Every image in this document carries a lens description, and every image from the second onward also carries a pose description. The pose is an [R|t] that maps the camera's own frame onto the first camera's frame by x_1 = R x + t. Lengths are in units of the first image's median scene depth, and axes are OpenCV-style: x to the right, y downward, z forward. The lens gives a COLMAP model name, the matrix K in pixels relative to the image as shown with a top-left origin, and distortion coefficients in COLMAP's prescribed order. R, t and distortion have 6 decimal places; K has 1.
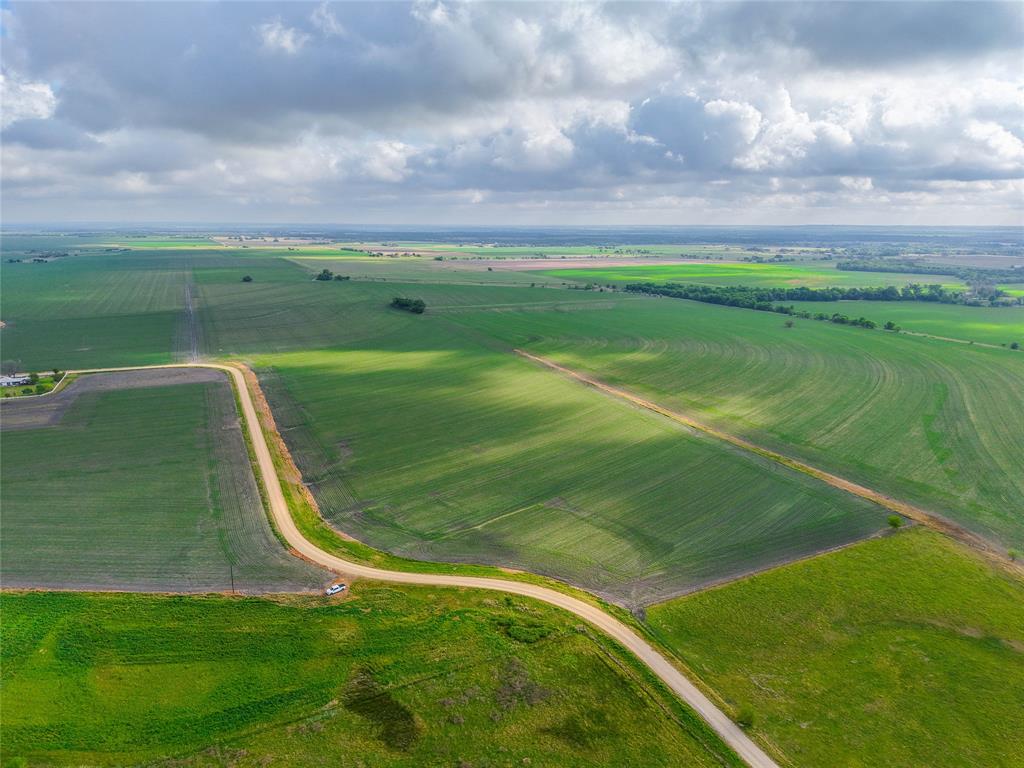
lens RADIAL K [[684.7, 0, 512.0], [0, 684.7, 384.0], [0, 0, 1]] dist [0.028674, -0.027275]
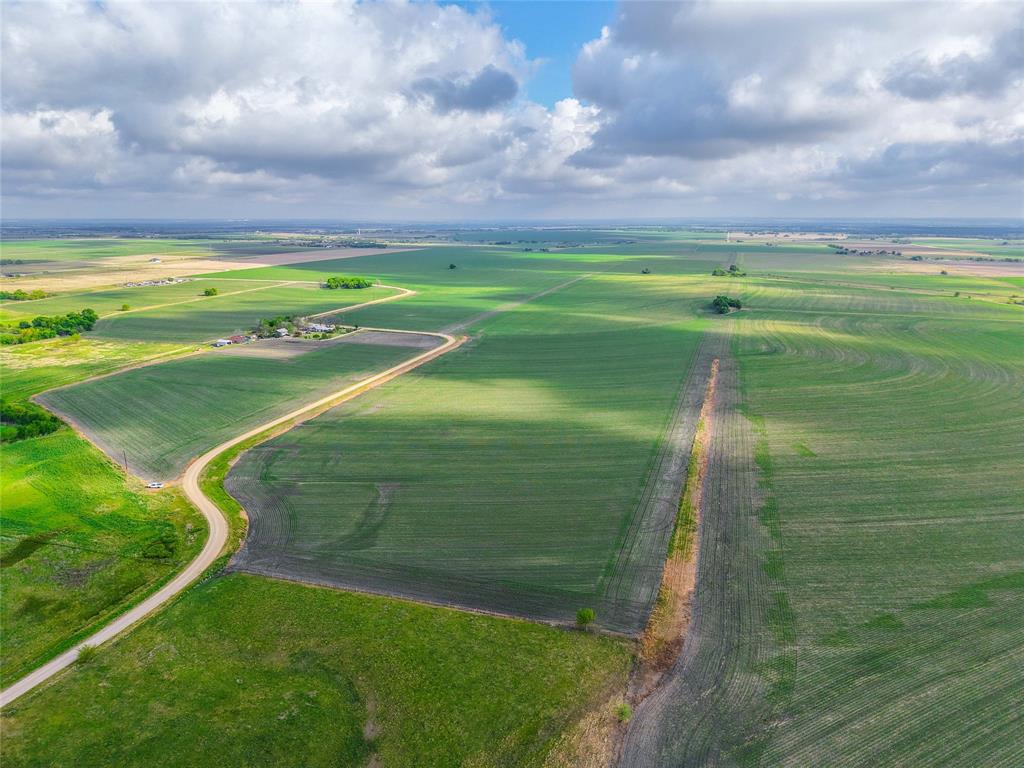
lens RADIAL K [[684.7, 0, 512.0], [0, 684.7, 384.0], [0, 0, 1]] dist [0.028674, -0.027275]
pose [[0.721443, 0.160253, -0.673676, 0.931777], [-0.155794, 0.985475, 0.067583, -0.085158], [0.674721, 0.056197, 0.735931, 0.370490]]
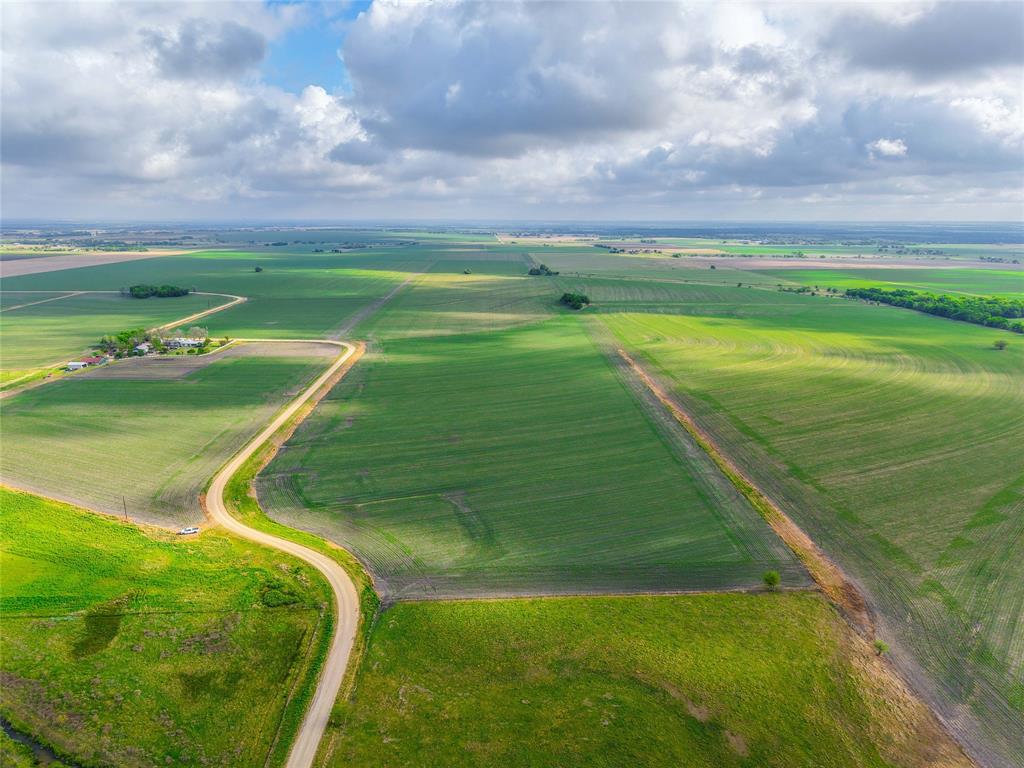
lens RADIAL K [[684.7, 0, 512.0], [0, 684.7, 384.0], [0, 0, 1]] dist [0.028674, -0.027275]
pose [[0.915543, 0.094418, -0.390982, 0.553040], [-0.092588, 0.995425, 0.023575, -0.023990], [0.391420, 0.014617, 0.920096, 0.105882]]
